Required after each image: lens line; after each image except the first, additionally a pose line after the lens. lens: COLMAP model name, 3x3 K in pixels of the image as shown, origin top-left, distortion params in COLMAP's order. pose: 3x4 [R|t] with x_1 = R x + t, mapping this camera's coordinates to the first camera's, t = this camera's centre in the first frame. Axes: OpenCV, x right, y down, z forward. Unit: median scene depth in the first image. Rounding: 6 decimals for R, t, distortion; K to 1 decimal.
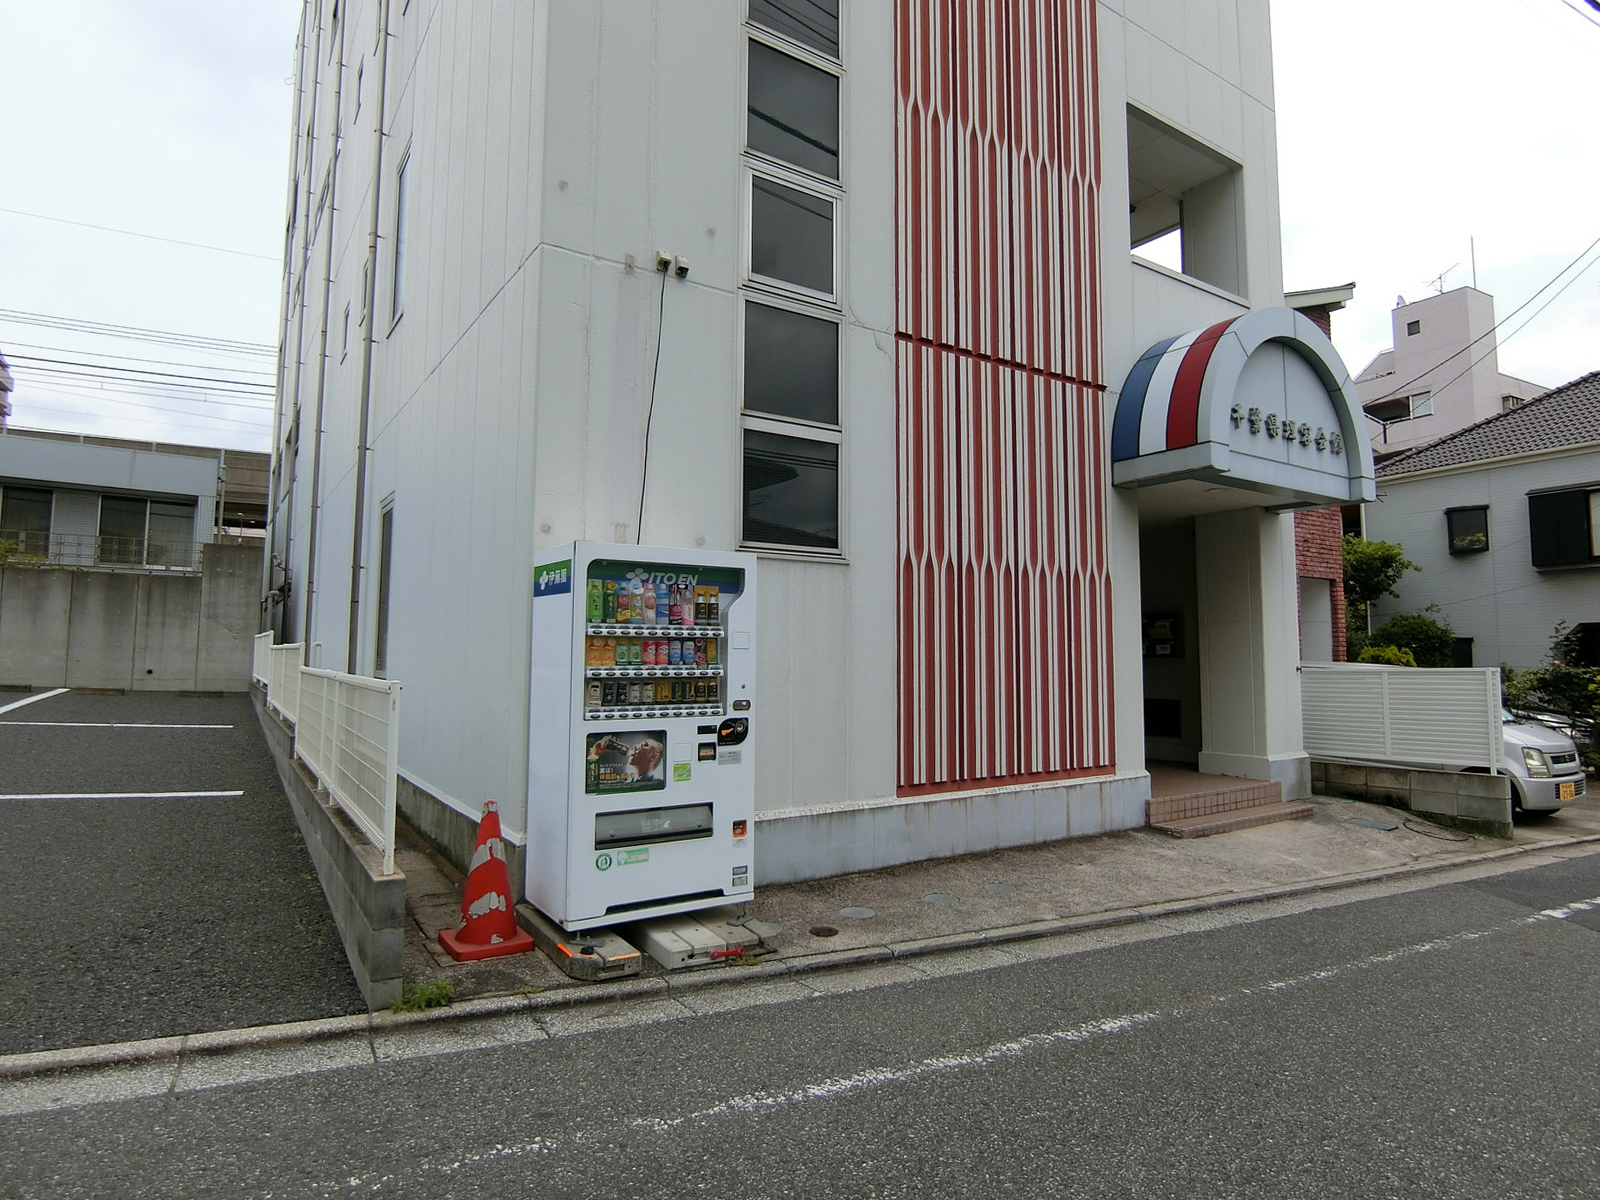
lens RADIAL K [[884.3, 0, 800.0], [0, 884.3, 600.0], [0, 0, 1]] dist [-0.030527, -0.000235]
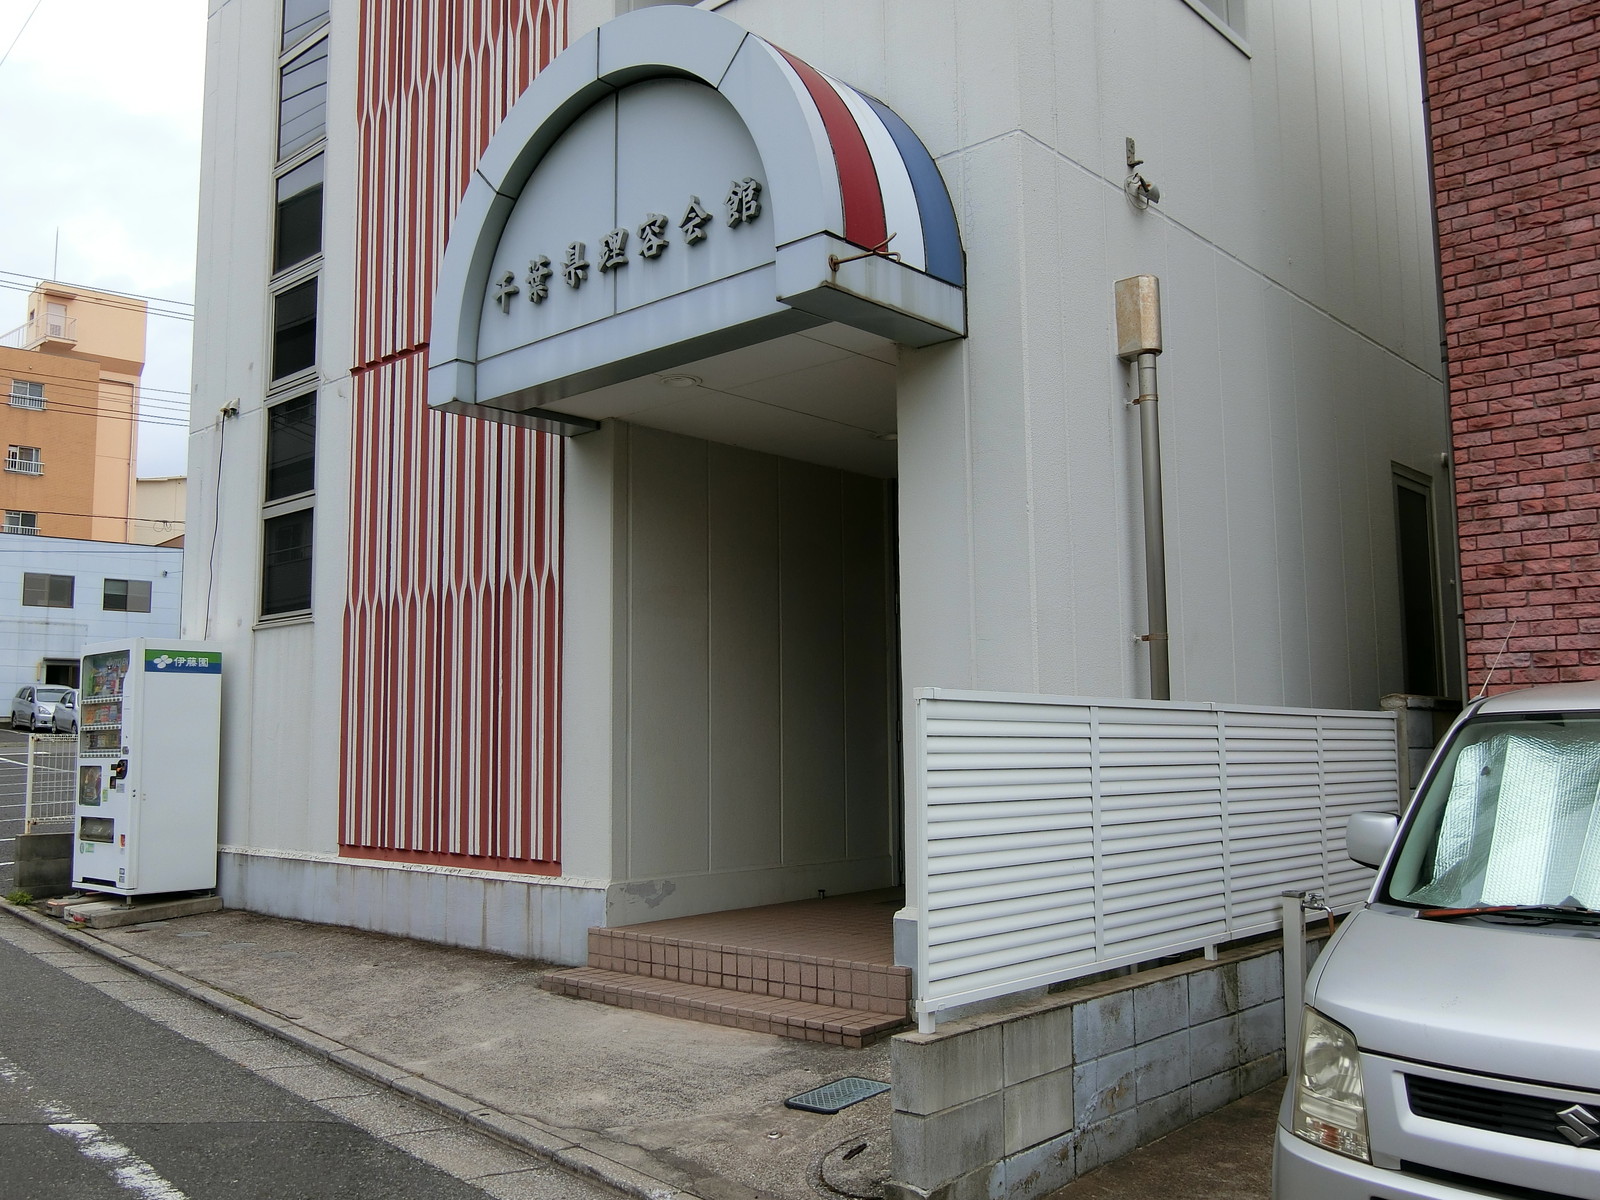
lens RADIAL K [[1388.2, 0, 800.0], [0, 1388.2, 600.0], [0, 0, 1]] dist [-0.012546, -0.004228]
pose [[0.244660, -0.104095, -0.964005, 1.564139], [0.078014, 0.993110, -0.087439, 0.107452], [0.966465, -0.053813, 0.251095, 1.019474]]
